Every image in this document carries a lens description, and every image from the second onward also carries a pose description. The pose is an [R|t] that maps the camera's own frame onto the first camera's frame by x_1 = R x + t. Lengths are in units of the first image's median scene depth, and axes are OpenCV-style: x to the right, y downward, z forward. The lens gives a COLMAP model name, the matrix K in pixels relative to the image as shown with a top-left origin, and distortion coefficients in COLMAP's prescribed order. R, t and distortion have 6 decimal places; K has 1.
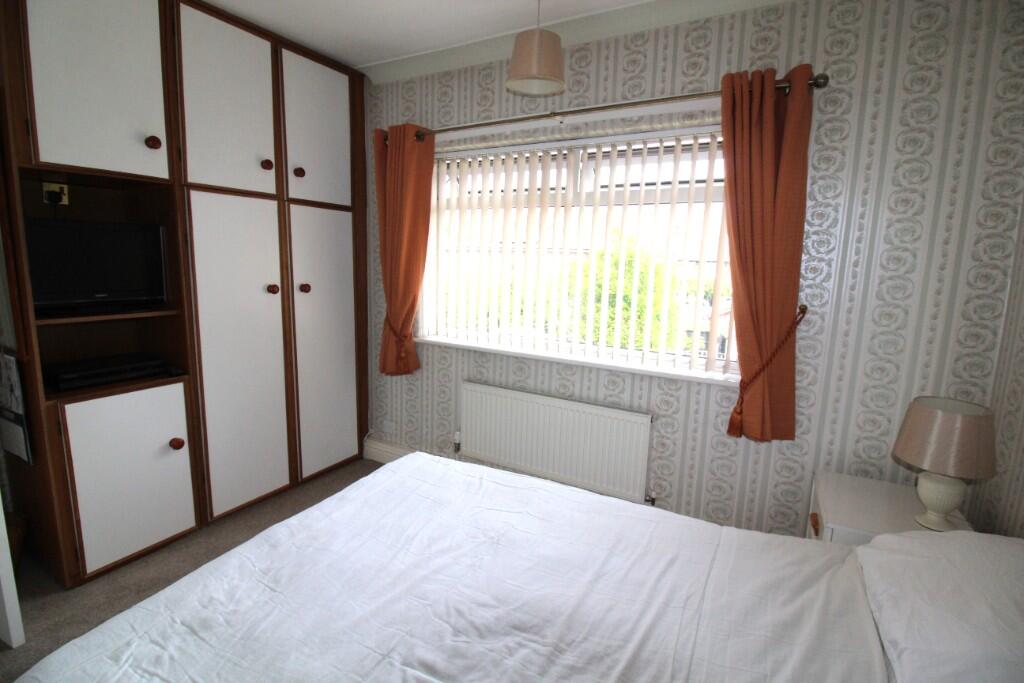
lens RADIAL K [[473.5, 0, 518.8], [0, 473.5, 331.9], [0, 0, 1]] dist [0.001617, -0.013721]
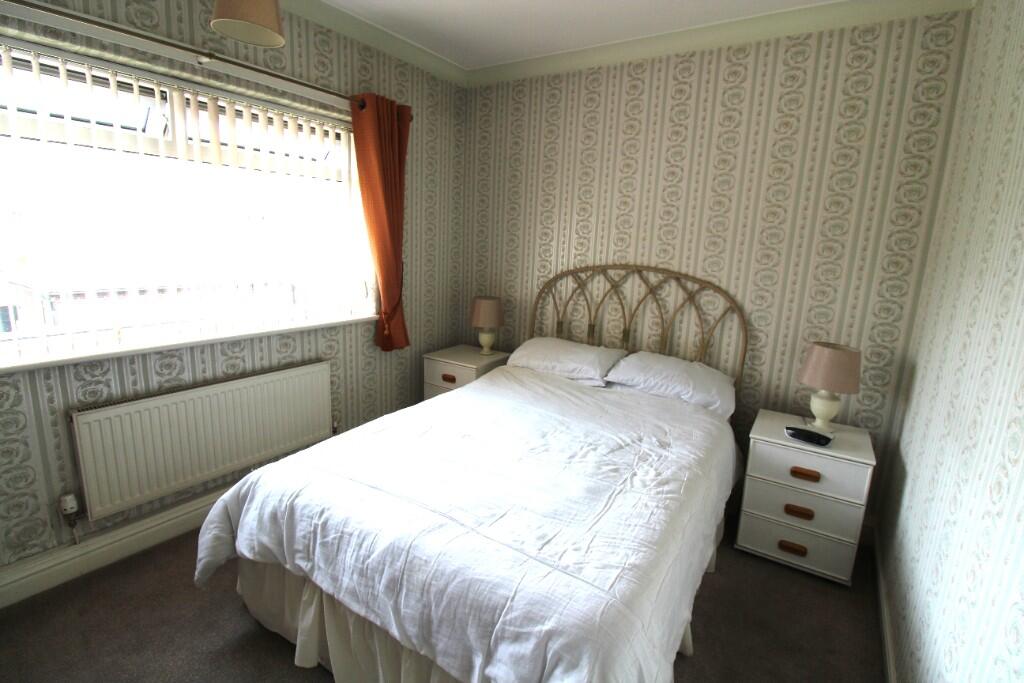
lens RADIAL K [[473.5, 0, 518.8], [0, 473.5, 331.9], [0, 0, 1]] dist [0.001617, -0.013721]
pose [[0.084985, -0.217450, 0.972365, -0.791305], [0.108753, 0.972089, 0.207883, -0.084542], [-0.990429, 0.088081, 0.106261, 0.384322]]
